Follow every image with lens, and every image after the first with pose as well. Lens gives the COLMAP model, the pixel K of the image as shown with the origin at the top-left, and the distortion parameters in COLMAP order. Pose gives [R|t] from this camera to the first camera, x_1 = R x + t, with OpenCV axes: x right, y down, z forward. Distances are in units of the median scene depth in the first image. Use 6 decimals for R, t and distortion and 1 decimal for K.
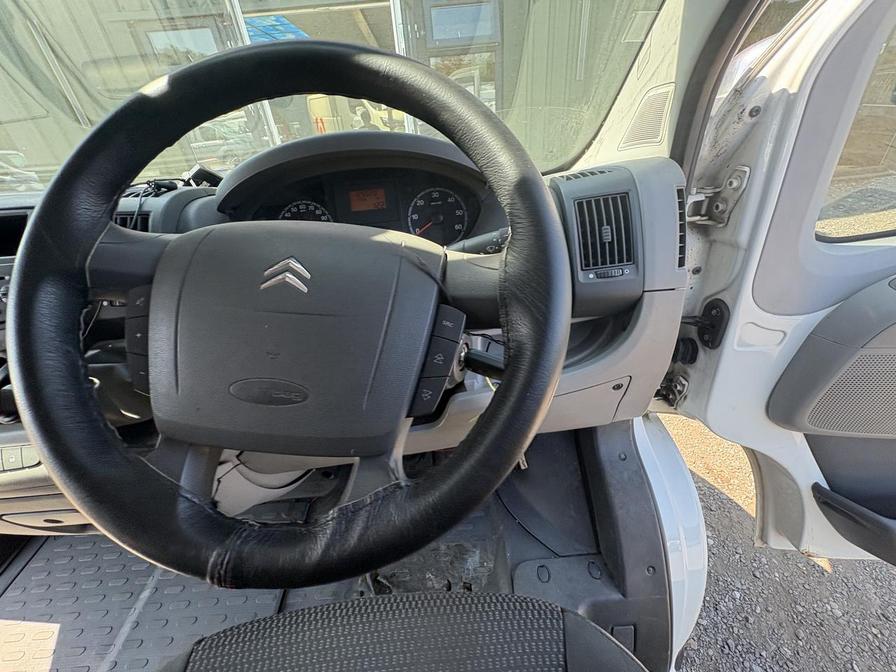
lens RADIAL K [[356.4, 0, 444.5], [0, 356.4, 334.4], [0, 0, 1]] dist [-0.000451, -0.000035]
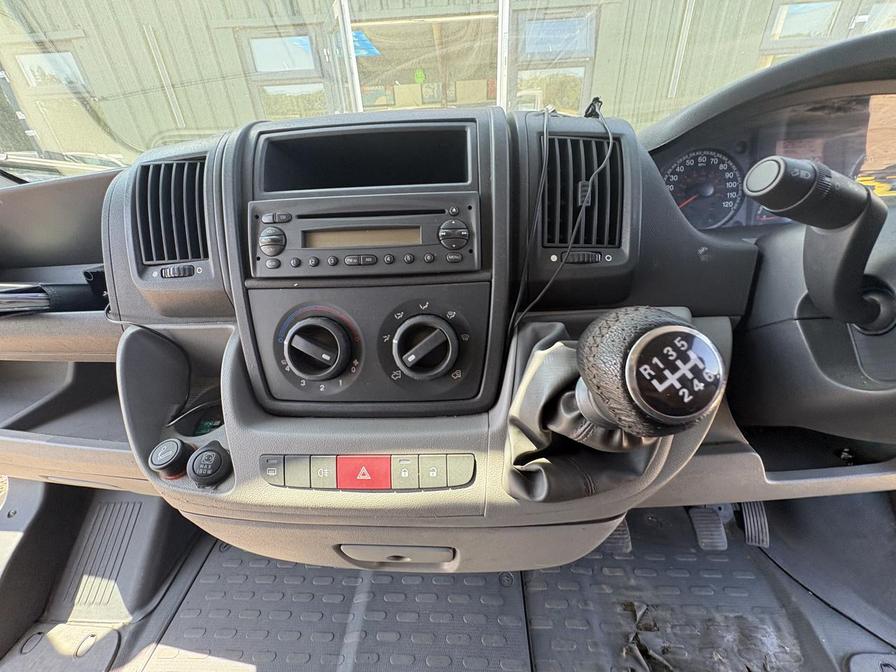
lens RADIAL K [[358.0, 0, 448.0], [0, 358.0, 336.0], [0, 0, 1]] dist [0.000950, -0.000112]
pose [[0.995817, 0.069113, -0.059770, -0.841135], [-0.071734, 0.996502, -0.042873, 0.084617], [0.056598, 0.046981, 0.997291, 0.222952]]
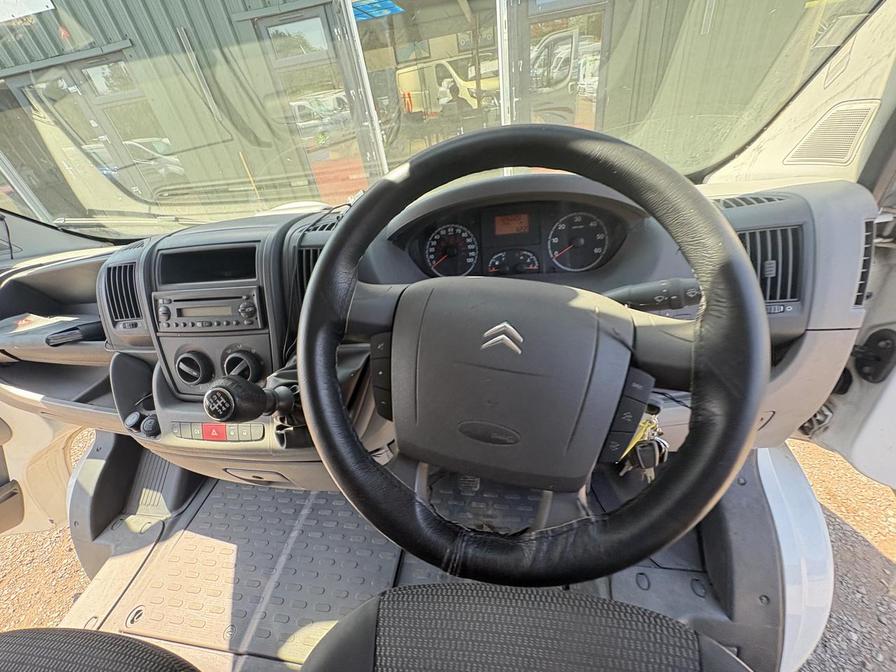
lens RADIAL K [[355.6, 0, 447.6], [0, 355.6, 336.7], [0, 0, 1]] dist [-0.000919, 0.000145]
pose [[0.979742, 0.065447, -0.189269, -0.172592], [-0.051942, 0.995795, 0.075460, -0.108860], [0.193412, -0.064100, 0.979021, -0.096813]]
